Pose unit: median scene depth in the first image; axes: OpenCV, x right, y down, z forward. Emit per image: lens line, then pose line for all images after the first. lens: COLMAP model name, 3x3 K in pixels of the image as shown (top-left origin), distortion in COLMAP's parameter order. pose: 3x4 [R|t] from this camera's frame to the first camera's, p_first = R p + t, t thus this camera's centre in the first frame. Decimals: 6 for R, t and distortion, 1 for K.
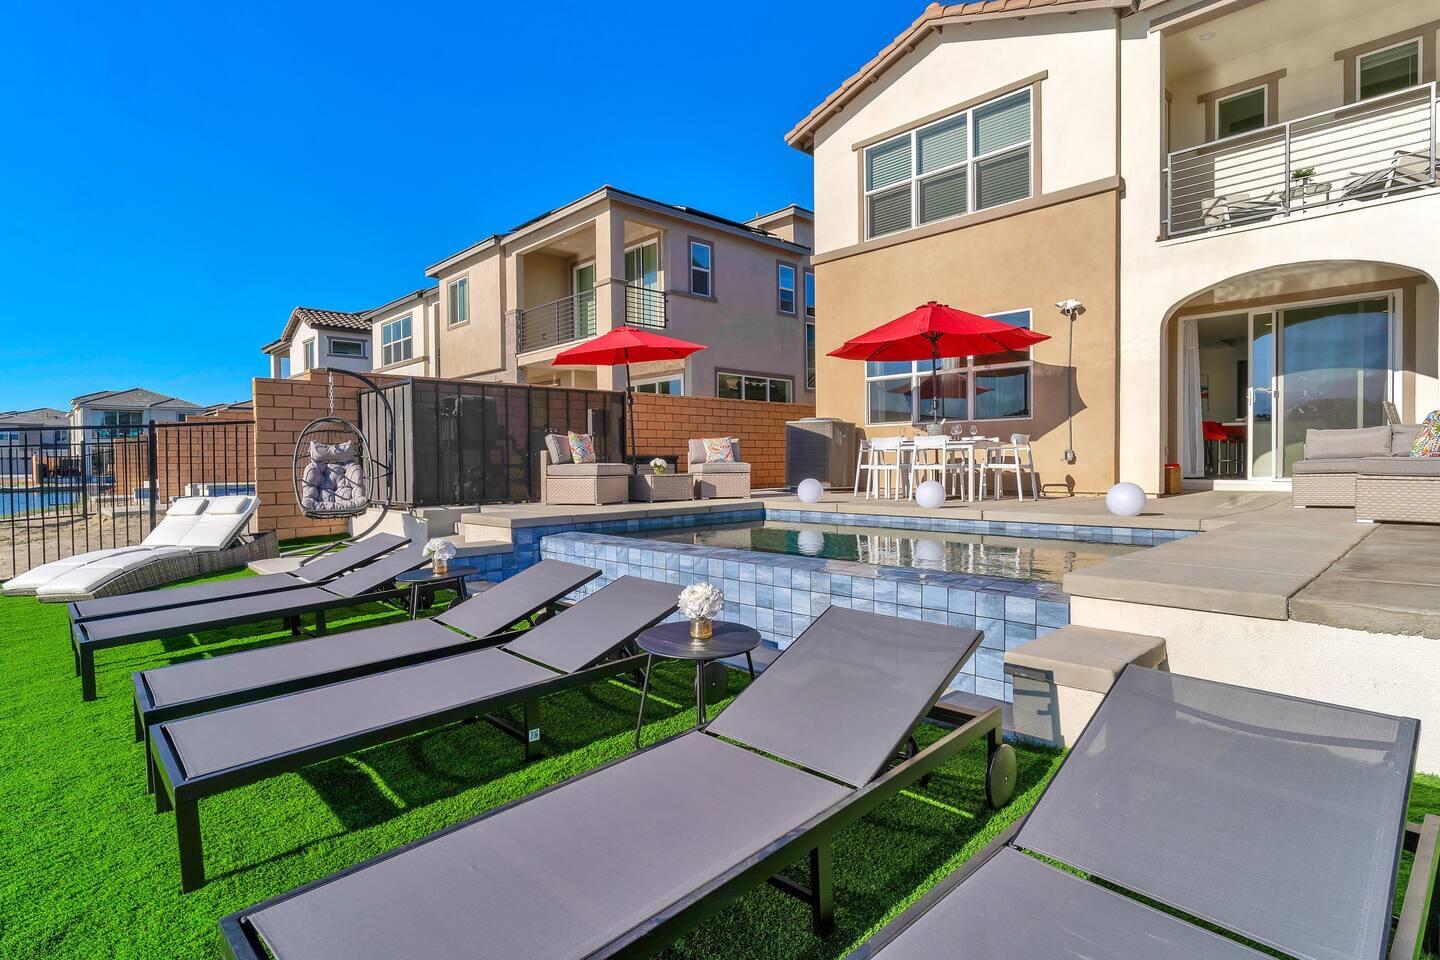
lens RADIAL K [[736.1, 0, 719.9], [0, 736.1, 475.4], [0, 0, 1]] dist [-0.013269, 0.002287]
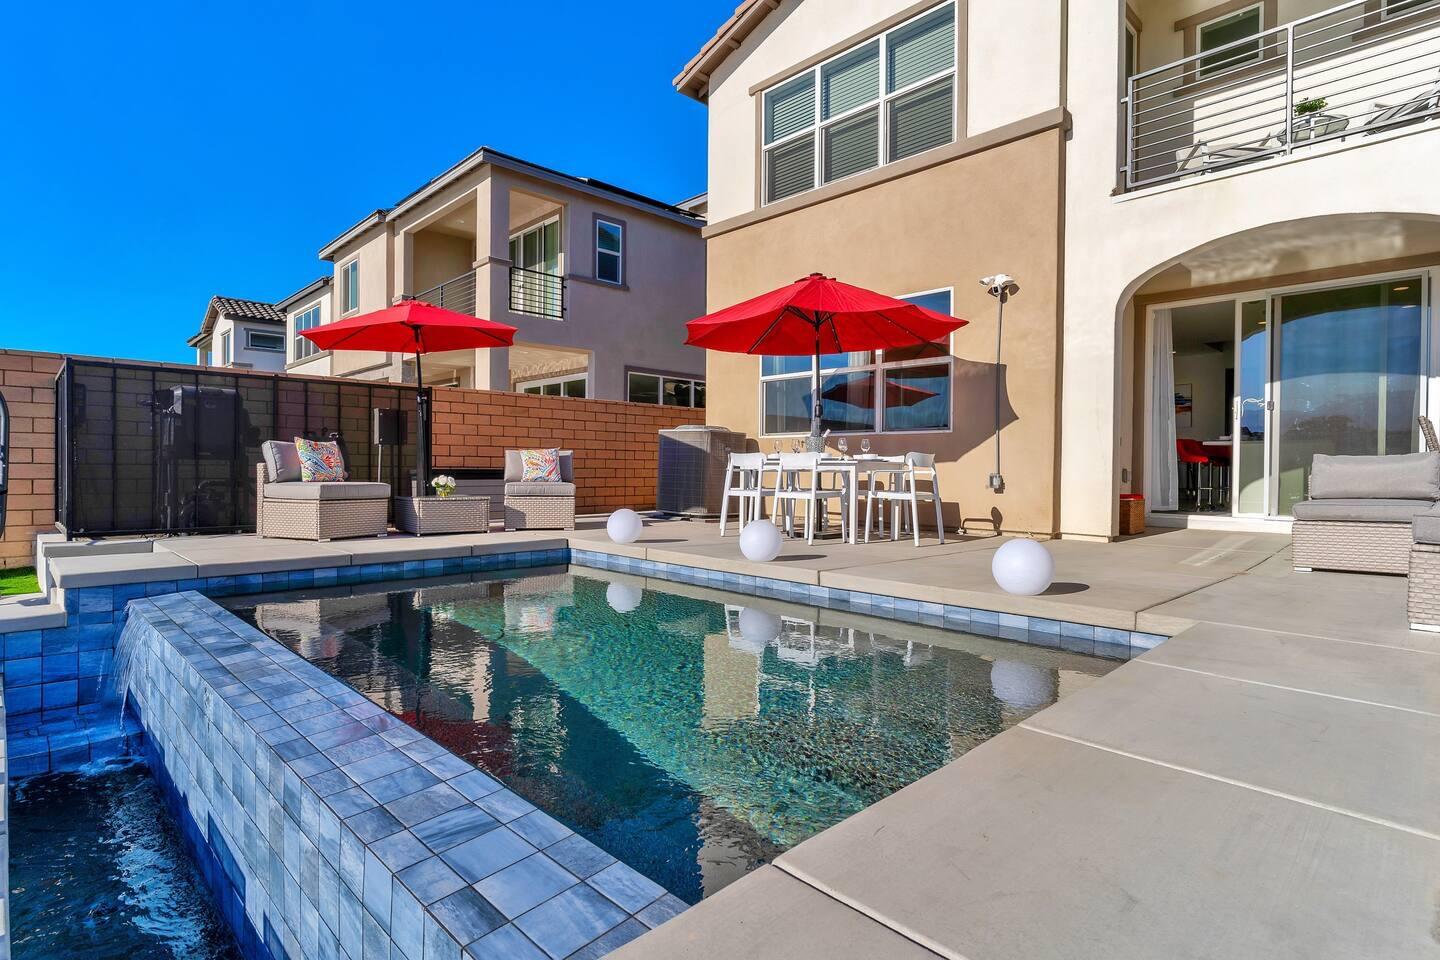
lens RADIAL K [[736.1, 0, 720.2], [0, 736.1, 475.8], [0, 0, 1]] dist [-0.013269, 0.002287]
pose [[0.999798, 0.018886, 0.006873, 0.179639], [-0.018819, 0.999777, -0.009617, -0.019546], [-0.007054, 0.009486, 0.999930, 0.237233]]
